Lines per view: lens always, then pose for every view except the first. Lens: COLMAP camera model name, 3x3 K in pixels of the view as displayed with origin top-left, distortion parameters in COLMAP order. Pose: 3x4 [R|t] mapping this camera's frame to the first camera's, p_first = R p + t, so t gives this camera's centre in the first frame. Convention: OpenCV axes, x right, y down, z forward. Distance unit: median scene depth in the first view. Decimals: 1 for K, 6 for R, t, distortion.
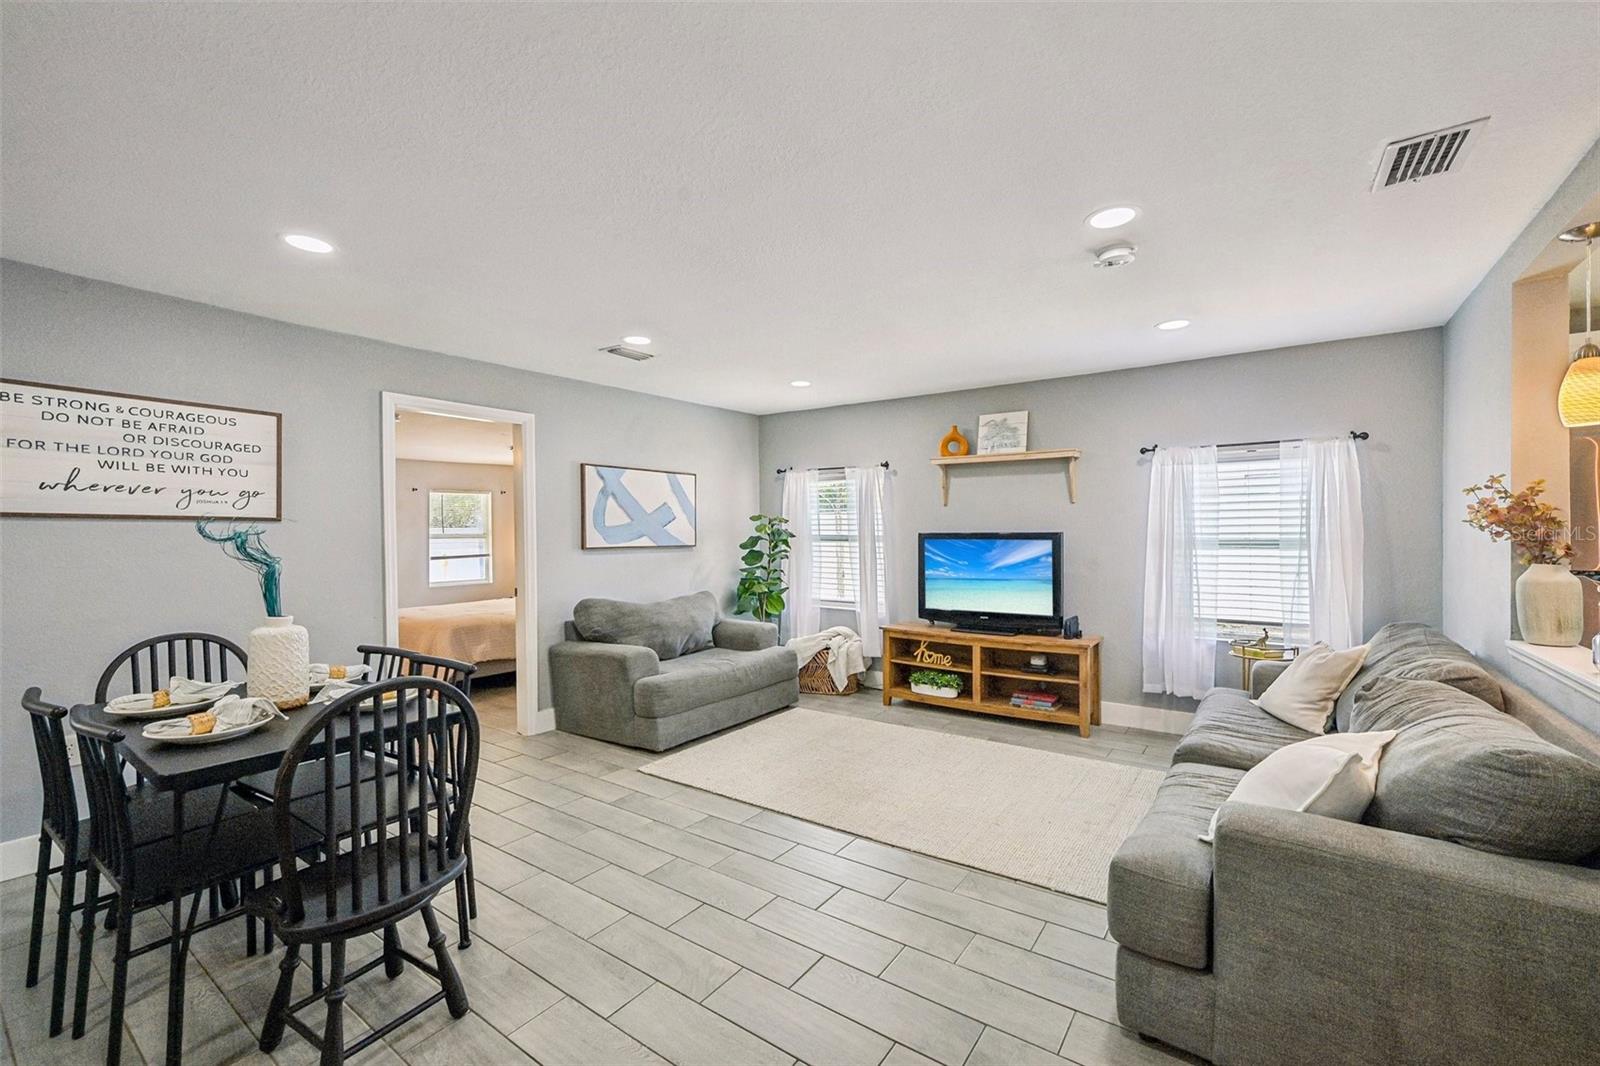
lens RADIAL K [[658.1, 0, 826.7], [0, 658.1, 536.0], [0, 0, 1]] dist [0.001663, 0.000275]
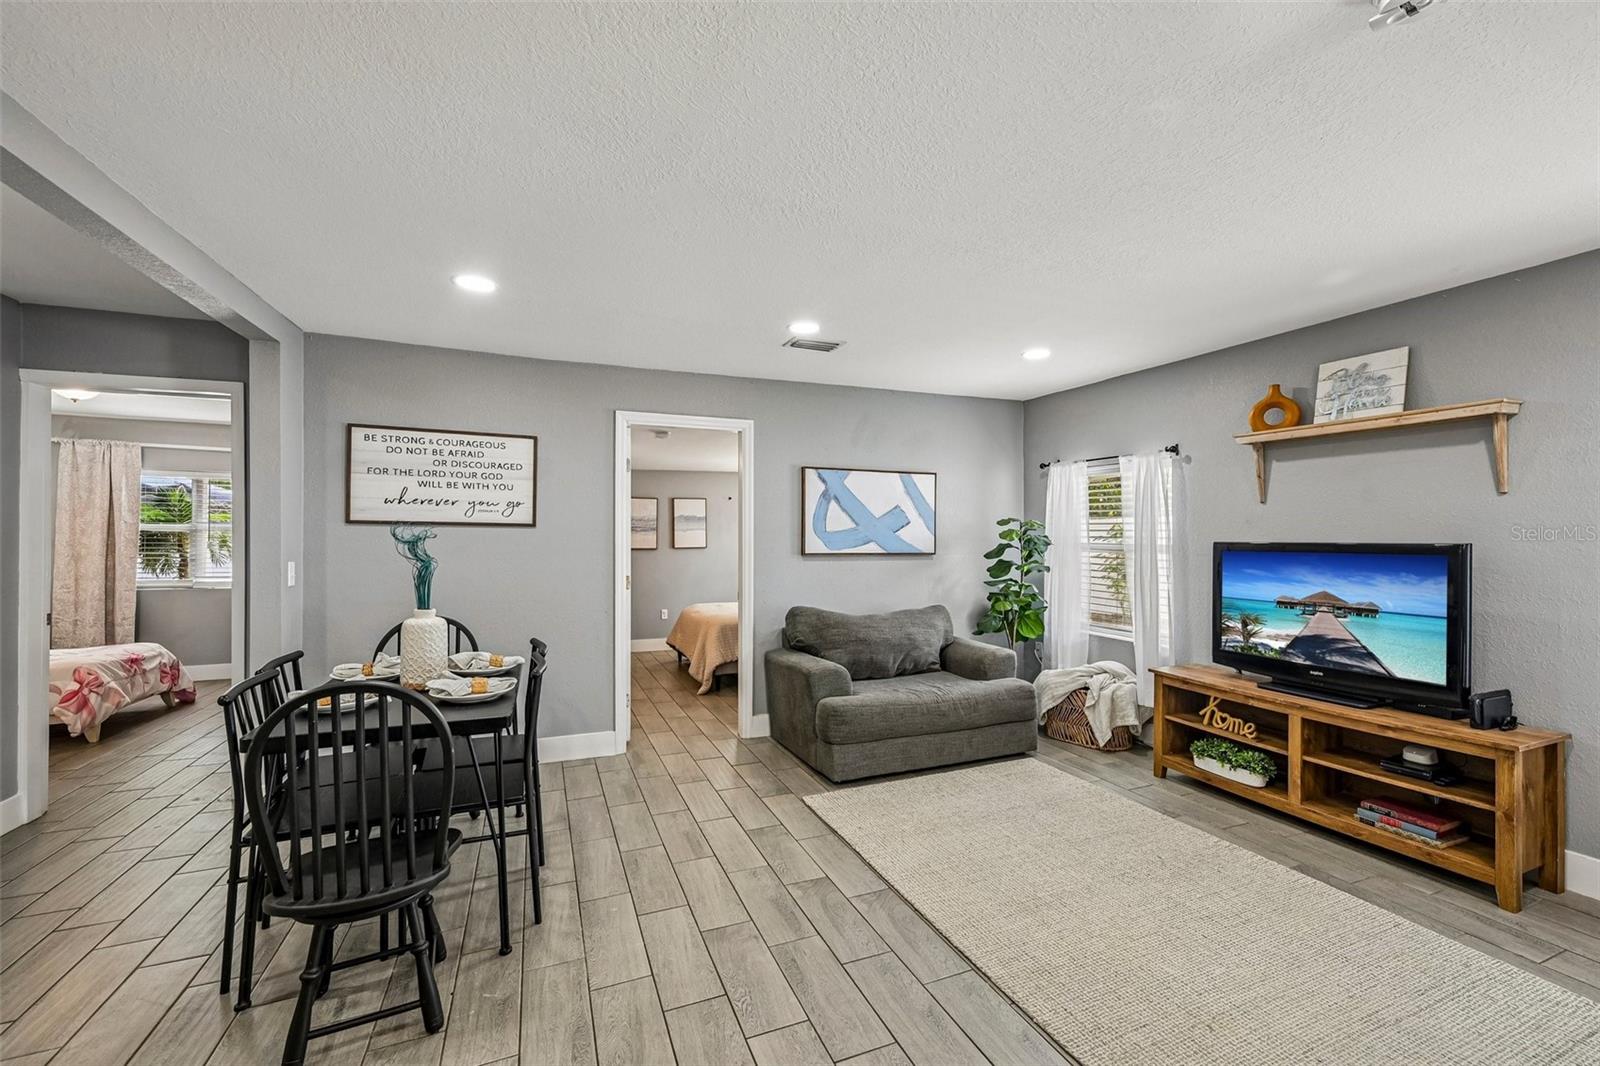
lens RADIAL K [[662.0, 0, 815.1], [0, 662.0, 538.6], [0, 0, 1]] dist [-0.004581, 0.000242]
pose [[0.844432, 0.008647, -0.535593, 0.174127], [-0.010612, 0.999944, -0.000586, -0.003952], [0.535558, 0.006179, 0.844476, 0.188036]]
